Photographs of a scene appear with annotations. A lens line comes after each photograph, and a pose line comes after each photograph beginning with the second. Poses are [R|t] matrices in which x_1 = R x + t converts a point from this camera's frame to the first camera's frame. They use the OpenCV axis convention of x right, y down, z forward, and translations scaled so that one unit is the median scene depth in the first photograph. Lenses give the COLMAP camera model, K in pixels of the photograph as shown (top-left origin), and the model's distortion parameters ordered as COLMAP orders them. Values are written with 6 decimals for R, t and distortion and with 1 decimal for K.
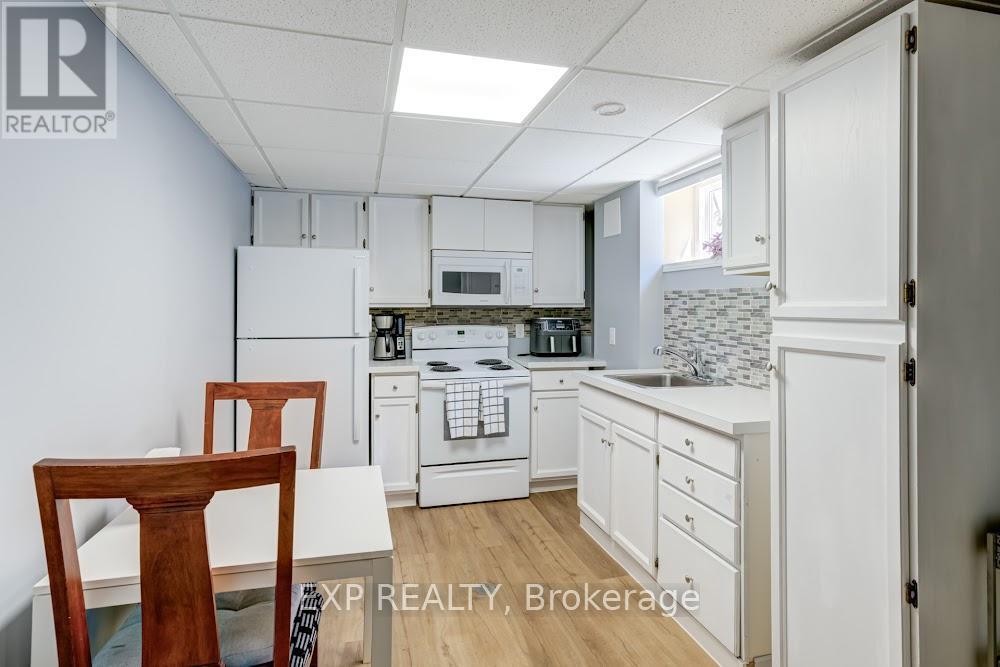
lens RADIAL K [[528.0, 0, 498.8], [0, 528.0, 306.2], [0, 0, 1]] dist [-0.003395, 0.000999]
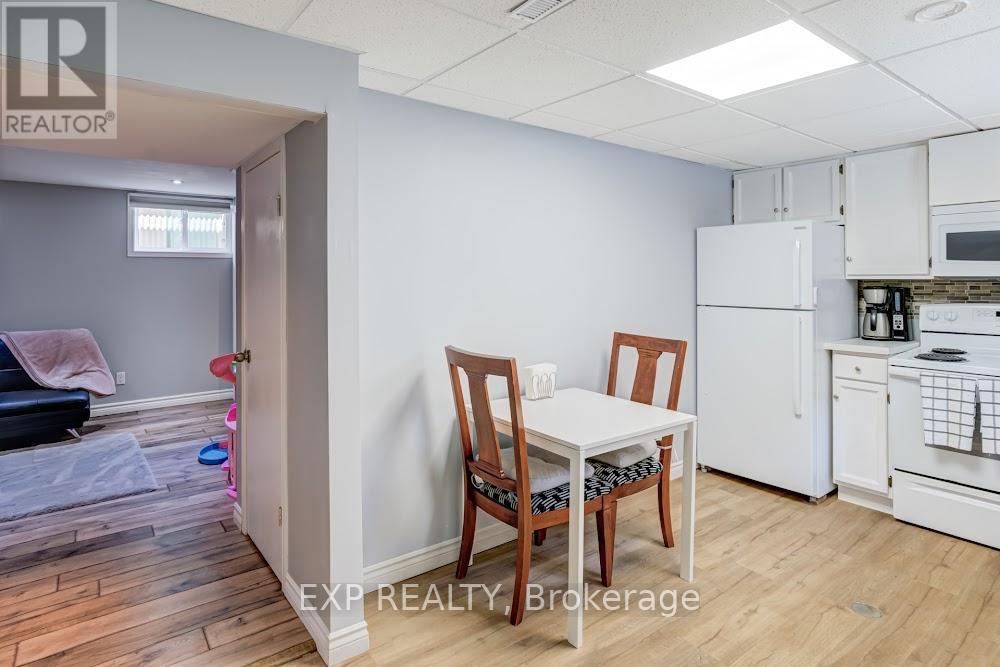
lens RADIAL K [[556.8, 0, 499.6], [0, 556.8, 275.7], [0, 0, 1]] dist [0.002198, 0.002160]
pose [[0.398546, -0.004456, -0.917138, 0.419072], [0.000079, 0.999988, -0.004824, 0.000741], [0.917148, 0.001850, 0.398541, 0.071570]]
